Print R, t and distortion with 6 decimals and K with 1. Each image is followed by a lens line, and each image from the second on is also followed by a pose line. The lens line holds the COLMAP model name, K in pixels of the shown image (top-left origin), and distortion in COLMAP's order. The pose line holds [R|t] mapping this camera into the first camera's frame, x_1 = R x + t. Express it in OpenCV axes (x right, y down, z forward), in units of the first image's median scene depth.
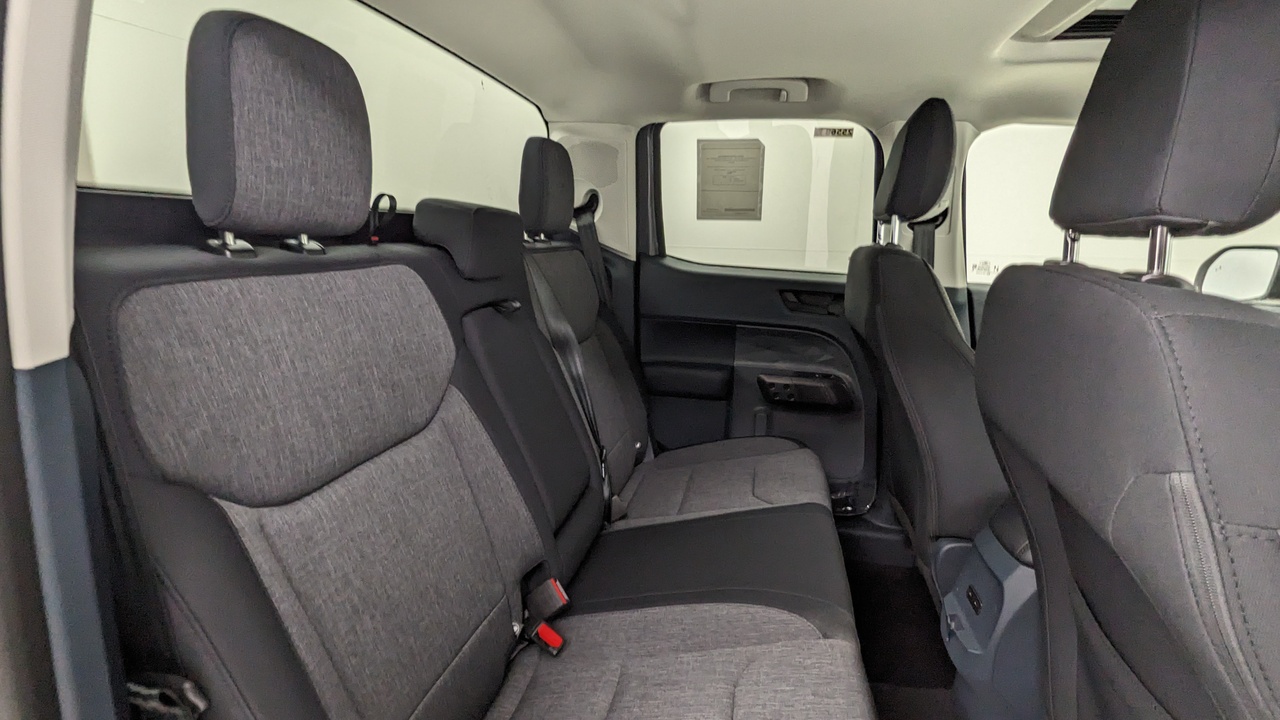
lens RADIAL K [[617.9, 0, 636.6], [0, 617.9, 340.4], [0, 0, 1]] dist [0.000627, -0.000410]
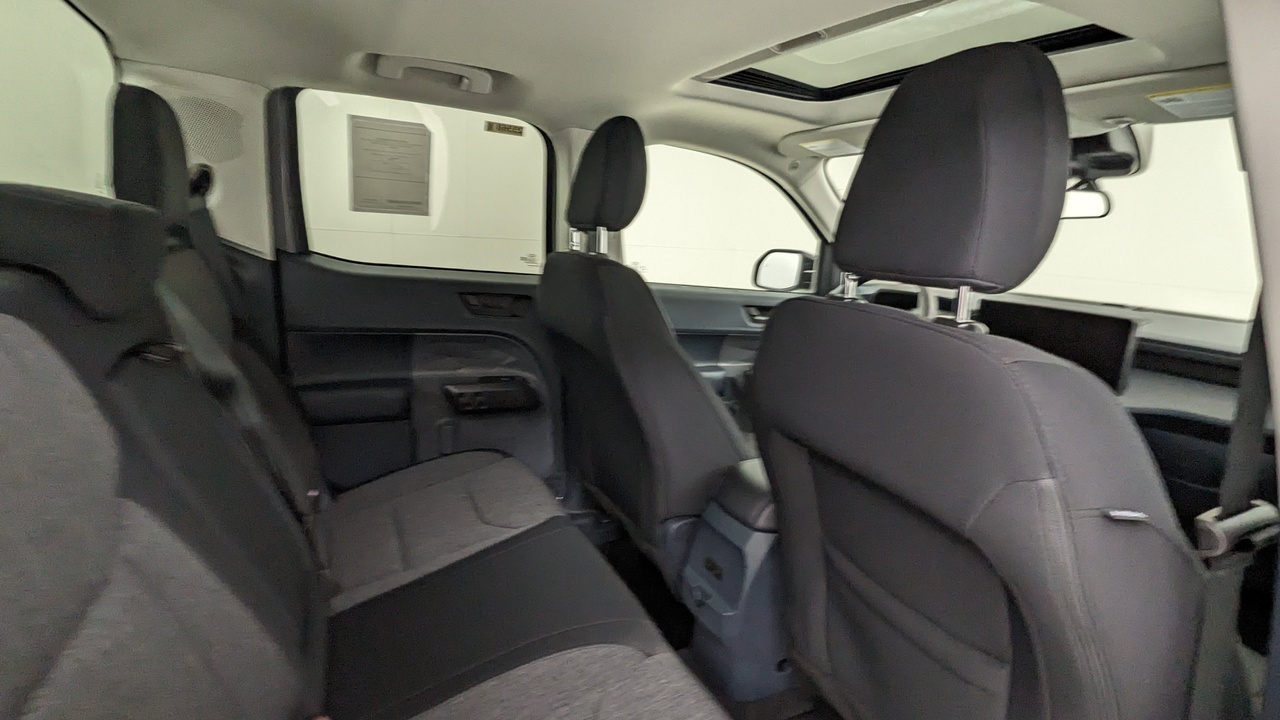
lens RADIAL K [[617.9, 0, 650.0], [0, 617.9, 348.4], [0, 0, 1]] dist [0.000627, -0.000410]
pose [[0.782850, -0.088405, 0.615899, -0.128858], [0.059083, 0.995944, 0.067857, -0.045380], [-0.619399, -0.016733, 0.784898, 0.092130]]
